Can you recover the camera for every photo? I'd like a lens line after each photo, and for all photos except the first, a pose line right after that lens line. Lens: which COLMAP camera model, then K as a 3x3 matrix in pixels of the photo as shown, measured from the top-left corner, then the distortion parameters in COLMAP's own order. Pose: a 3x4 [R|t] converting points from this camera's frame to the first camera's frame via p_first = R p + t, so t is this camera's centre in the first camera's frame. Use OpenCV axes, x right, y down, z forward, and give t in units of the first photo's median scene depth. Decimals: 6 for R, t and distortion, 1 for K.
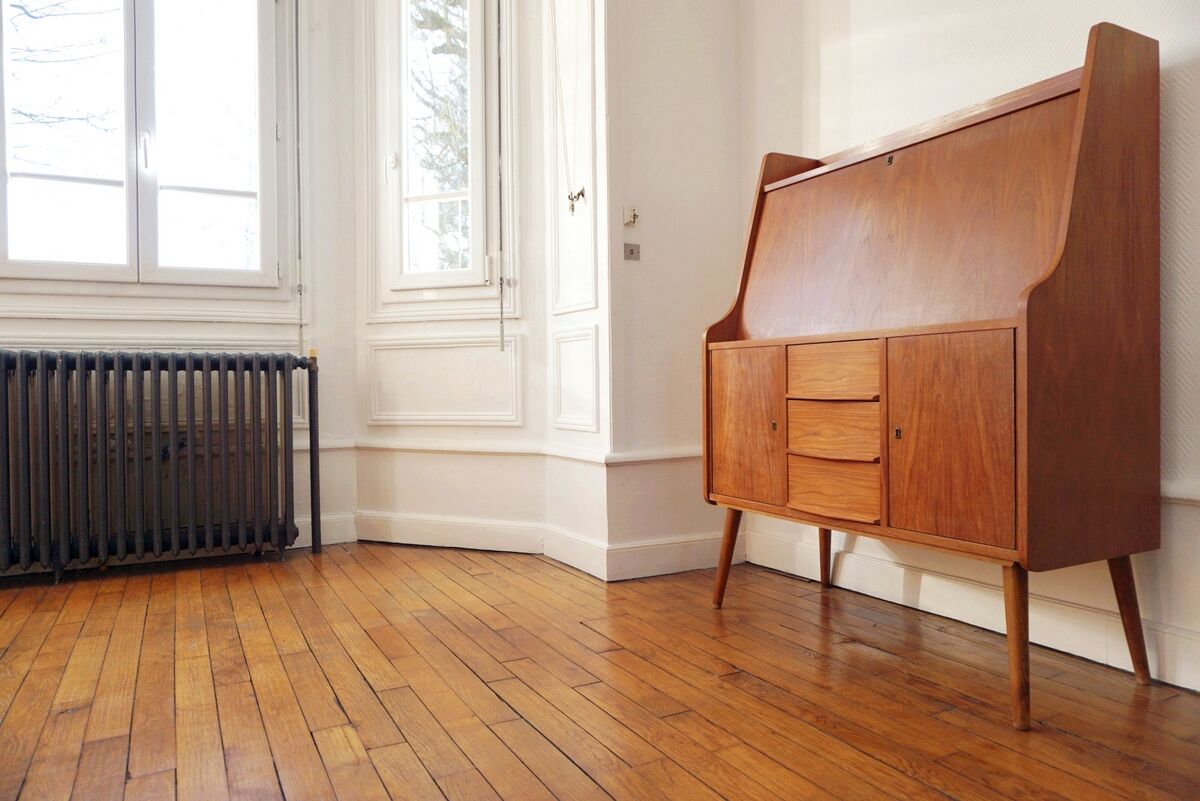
lens RADIAL K [[797.0, 0, 601.8], [0, 797.0, 398.6], [0, 0, 1]] dist [-0.048453, 0.031774]
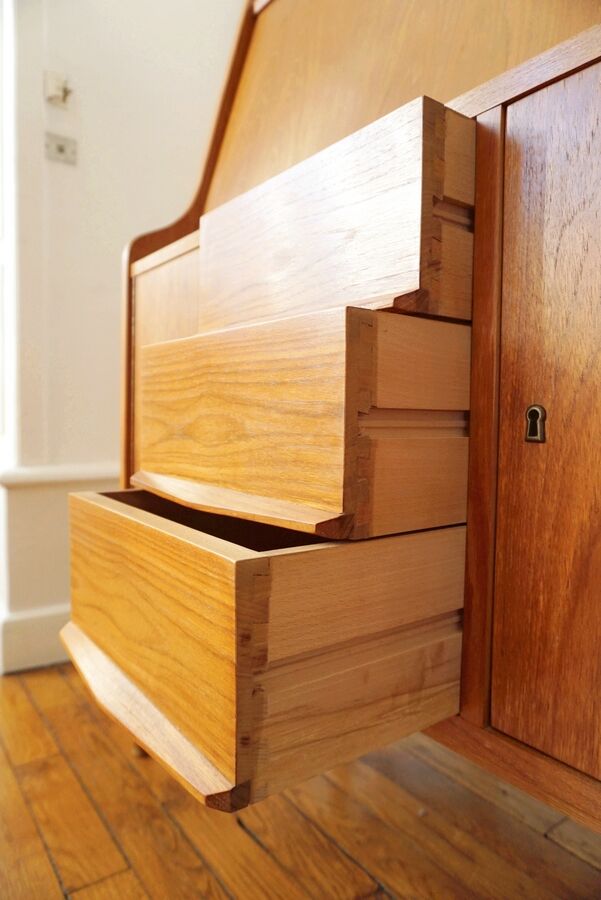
lens RADIAL K [[607.4, 0, 300.5], [0, 607.4, 450.0], [0, 0, 1]] dist [-0.138639, 0.106833]
pose [[0.991462, 0.013162, 0.129730, 0.207478], [-0.017938, 0.999201, 0.035720, 0.041572], [-0.129156, -0.037742, 0.990906, 0.625454]]
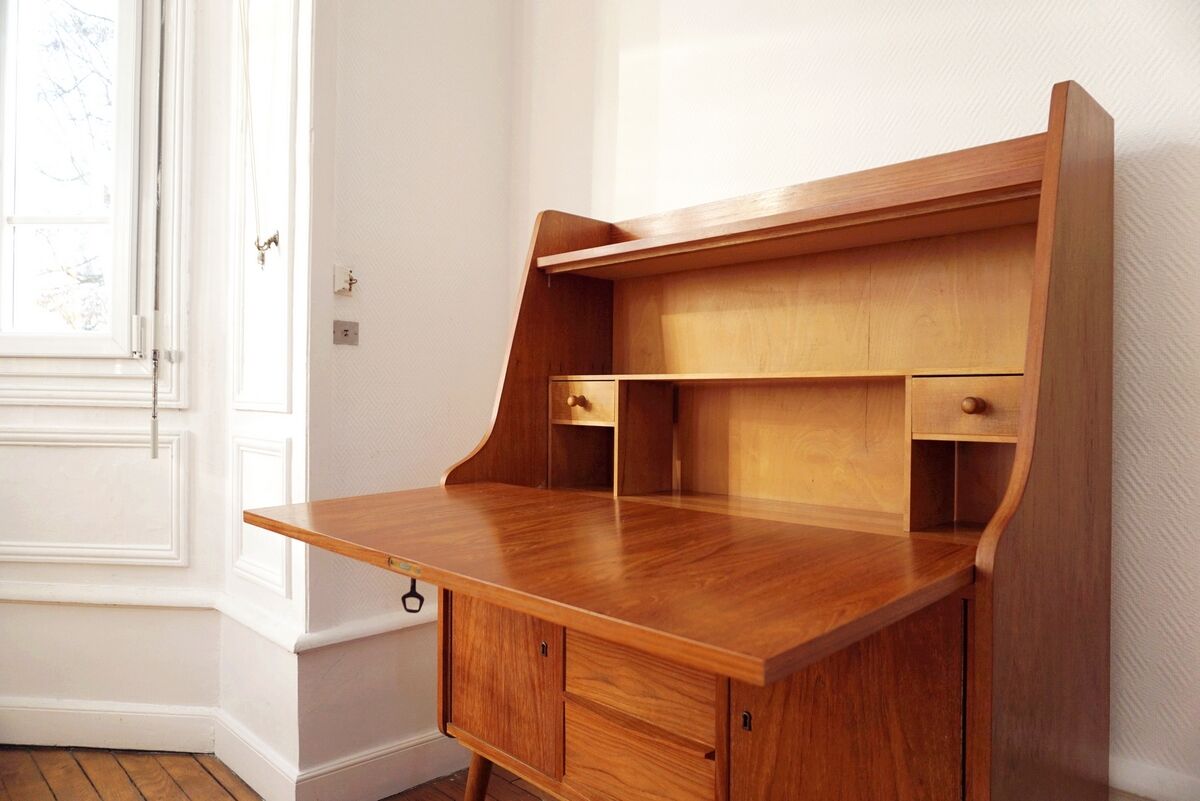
lens RADIAL K [[787.8, 0, 617.4], [0, 787.8, 399.5], [0, 0, 1]] dist [-0.039911, 0.032861]
pose [[0.956307, 0.020133, 0.291671, 0.080366], [-0.013945, 0.999632, -0.023281, -0.141132], [-0.292032, 0.018197, 0.956235, 0.354946]]
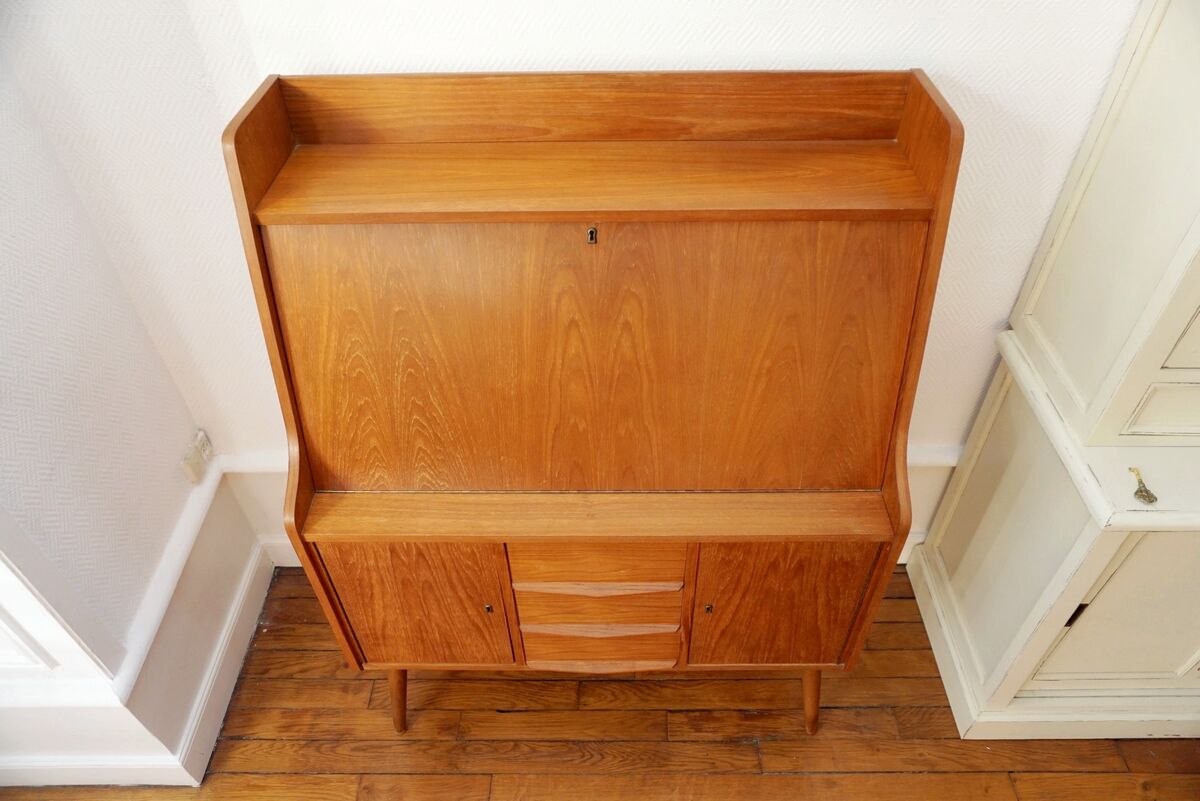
lens RADIAL K [[797.0, 0, 601.8], [0, 797.0, 398.6], [0, 0, 1]] dist [-0.048453, 0.031774]
pose [[0.476618, -0.599815, 0.642695, -0.073347], [0.023603, 0.739542, 0.672697, -0.542476], [-0.878793, -0.305450, 0.366636, 0.661082]]
